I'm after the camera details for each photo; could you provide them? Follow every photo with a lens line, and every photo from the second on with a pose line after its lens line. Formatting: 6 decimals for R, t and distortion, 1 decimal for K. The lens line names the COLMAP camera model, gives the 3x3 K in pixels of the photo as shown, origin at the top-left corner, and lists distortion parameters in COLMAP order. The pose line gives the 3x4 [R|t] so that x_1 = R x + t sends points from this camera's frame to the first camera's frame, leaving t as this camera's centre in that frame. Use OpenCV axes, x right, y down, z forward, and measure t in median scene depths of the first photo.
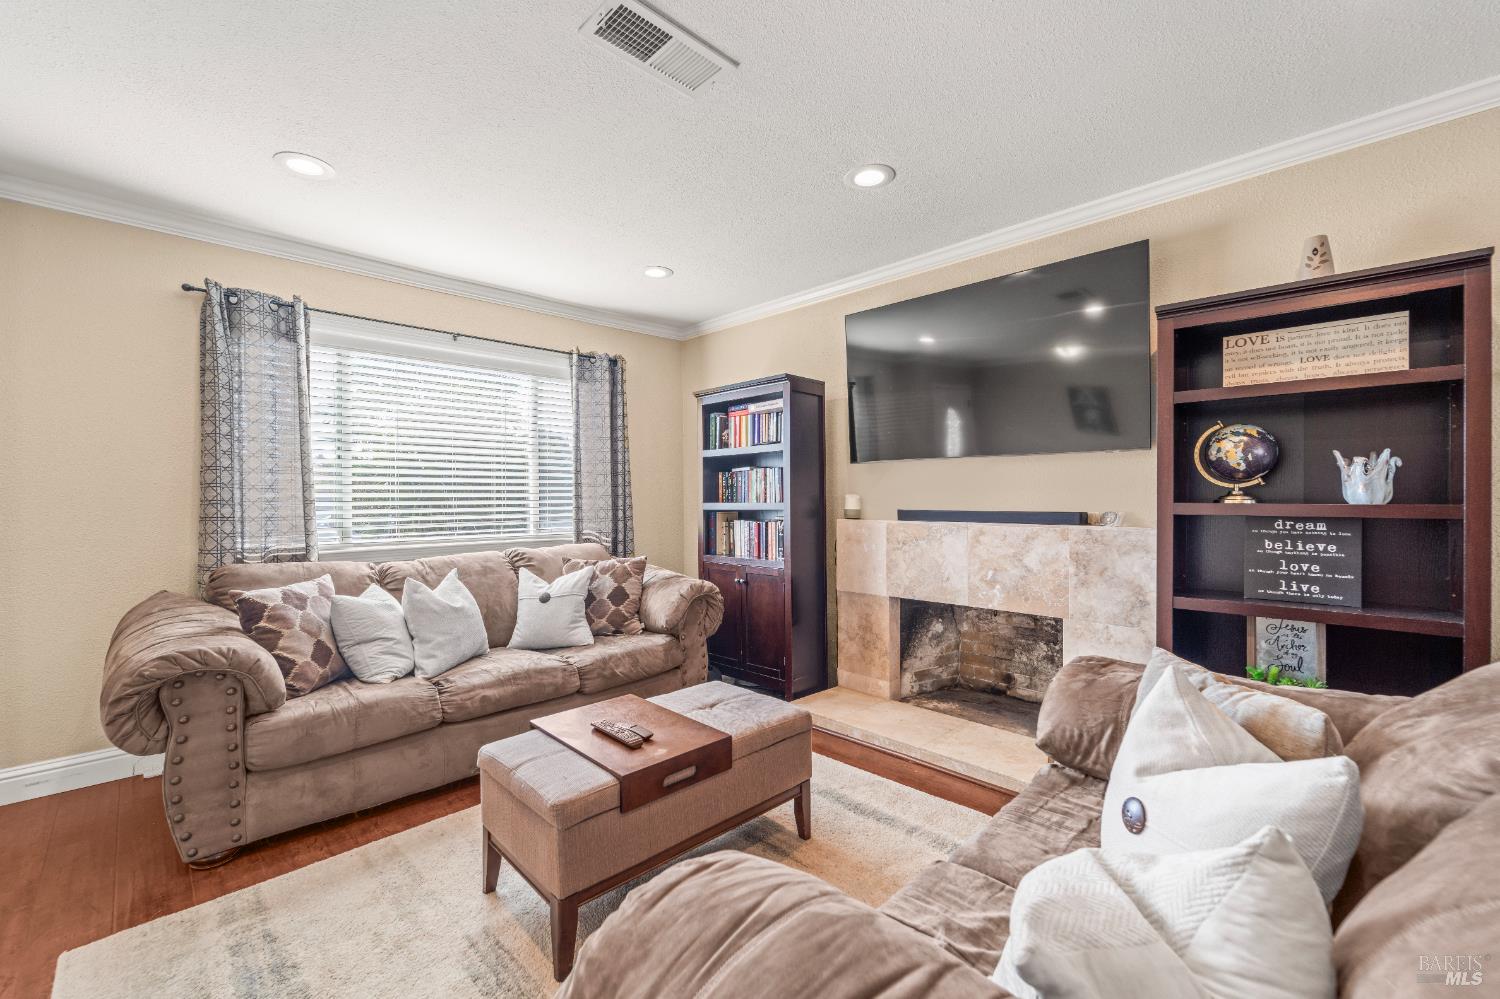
lens RADIAL K [[618.4, 0, 751.8], [0, 618.4, 498.7], [0, 0, 1]] dist [0.000993, 0.000014]
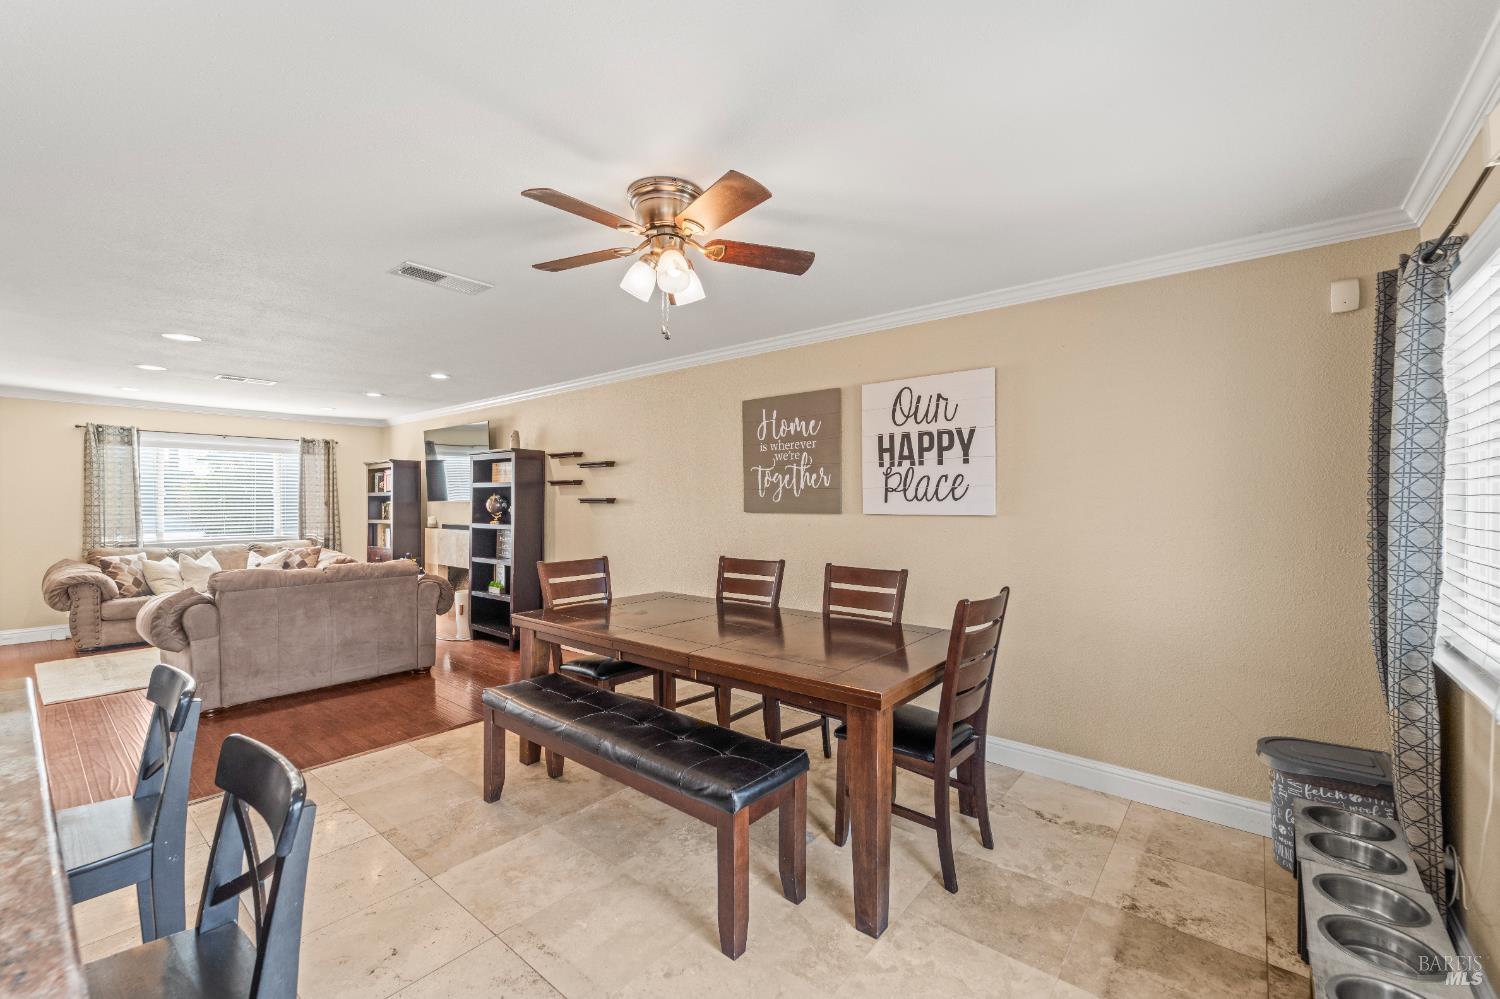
lens RADIAL K [[612.9, 0, 748.5], [0, 612.9, 505.6], [0, 0, 1]] dist [-0.001316, -0.000236]
pose [[0.995155, 0.004436, 0.098214, 1.235347], [-0.004787, 0.999983, 0.003336, -0.065241], [-0.098198, -0.003790, 0.995160, -1.383600]]
